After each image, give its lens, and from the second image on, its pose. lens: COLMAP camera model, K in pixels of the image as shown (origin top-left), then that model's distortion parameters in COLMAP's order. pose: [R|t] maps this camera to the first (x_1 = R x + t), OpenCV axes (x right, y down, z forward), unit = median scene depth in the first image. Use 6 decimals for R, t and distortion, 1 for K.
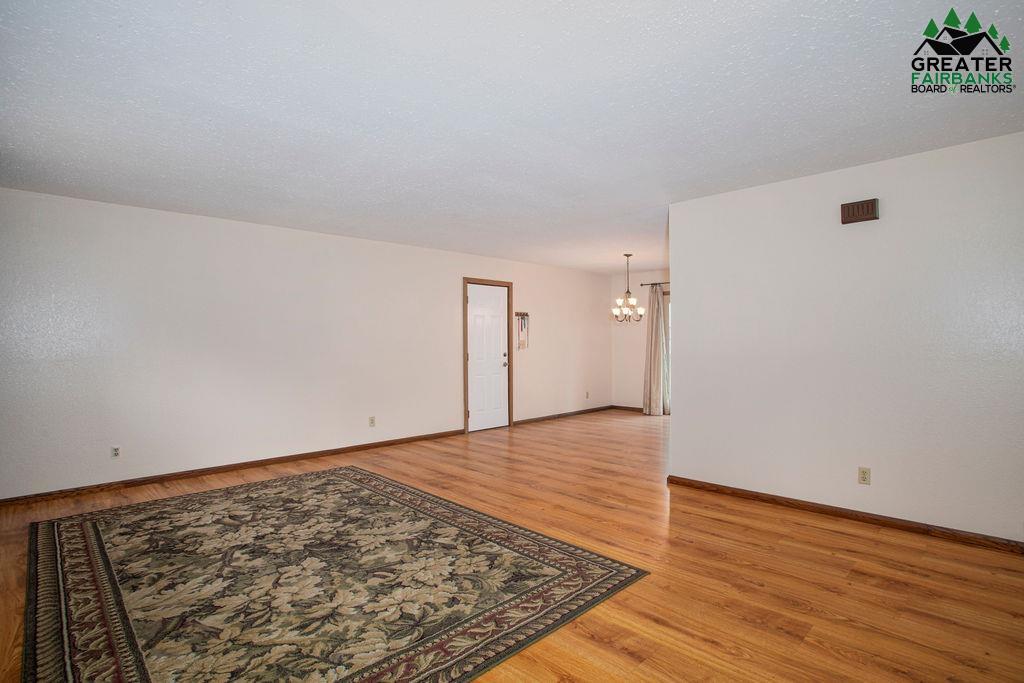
lens RADIAL K [[500.1, 0, 508.3], [0, 500.1, 340.9], [0, 0, 1]] dist [-0.050623, 0.021308]
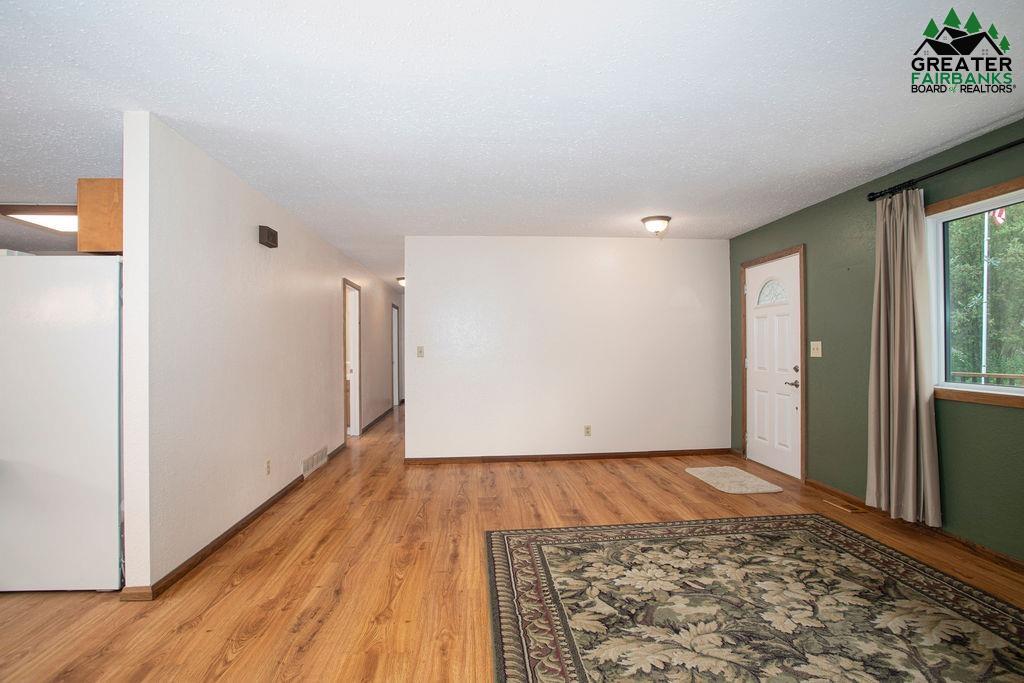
lens RADIAL K [[500.1, 0, 508.3], [0, 500.1, 340.9], [0, 0, 1]] dist [-0.050623, 0.021308]
pose [[-0.761983, 0.021667, 0.647234, -0.583871], [0.011013, 0.999729, -0.020501, 0.006634], [-0.647503, -0.008493, -0.762015, 1.893741]]
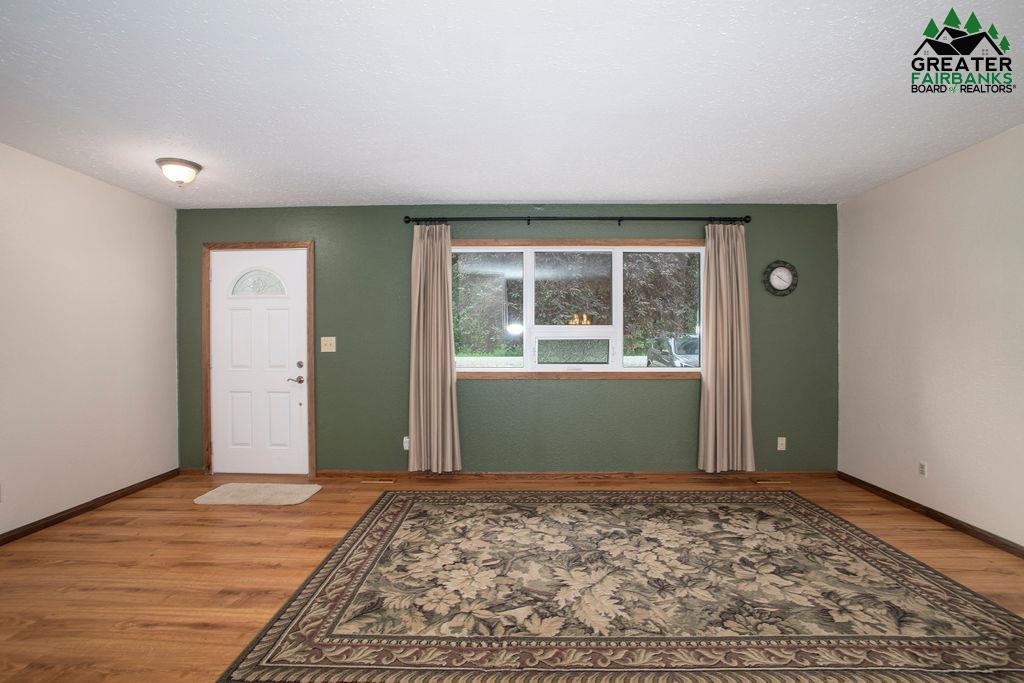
lens RADIAL K [[525.2, 0, 511.7], [0, 525.2, 345.9], [0, 0, 1]] dist [-0.072061, 0.037550]
pose [[-0.713607, 0.014300, -0.700400, 0.457521], [0.009162, 0.999897, 0.011080, 0.002677], [0.700486, 0.001490, -0.713665, 1.732501]]
